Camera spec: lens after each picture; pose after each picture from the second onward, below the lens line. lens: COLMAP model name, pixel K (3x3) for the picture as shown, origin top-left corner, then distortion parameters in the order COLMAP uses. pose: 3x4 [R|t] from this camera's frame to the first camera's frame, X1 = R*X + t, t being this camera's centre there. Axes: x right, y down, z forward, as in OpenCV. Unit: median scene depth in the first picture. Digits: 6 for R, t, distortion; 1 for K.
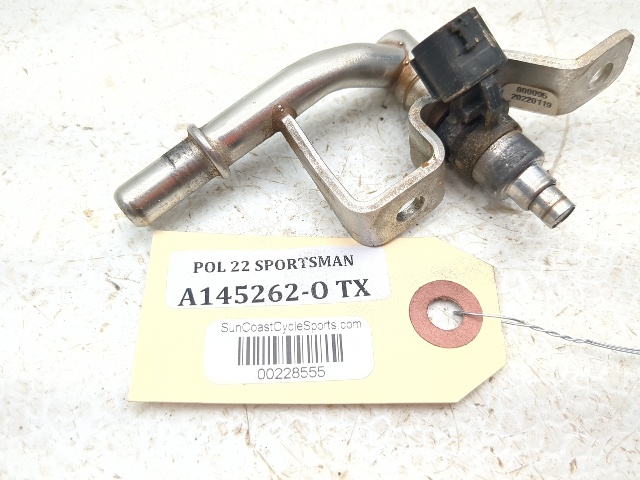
lens RADIAL K [[583.6, 0, 320.8], [0, 583.6, 242.7], [0, 0, 1]] dist [0.009865, -0.095516]
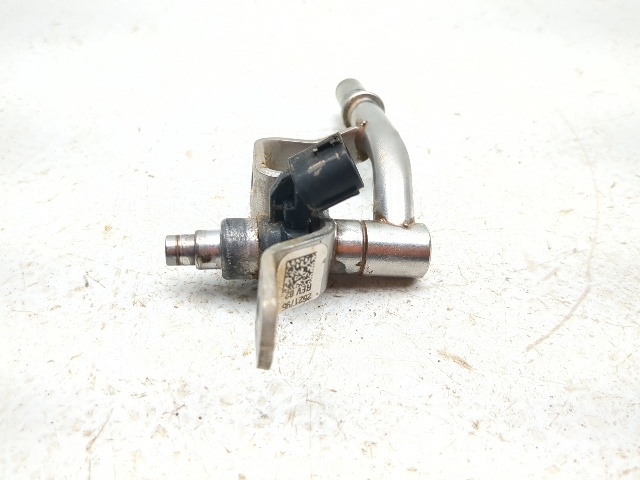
lens RADIAL K [[583.6, 0, 317.6], [0, 583.6, 242.3], [0, 0, 1]] dist [0.009865, -0.095516]
pose [[0.888792, 0.297491, -0.348637, 0.400707], [-0.403658, 0.868373, -0.288078, 0.143625], [0.217047, 0.396771, 0.891887, 0.053933]]
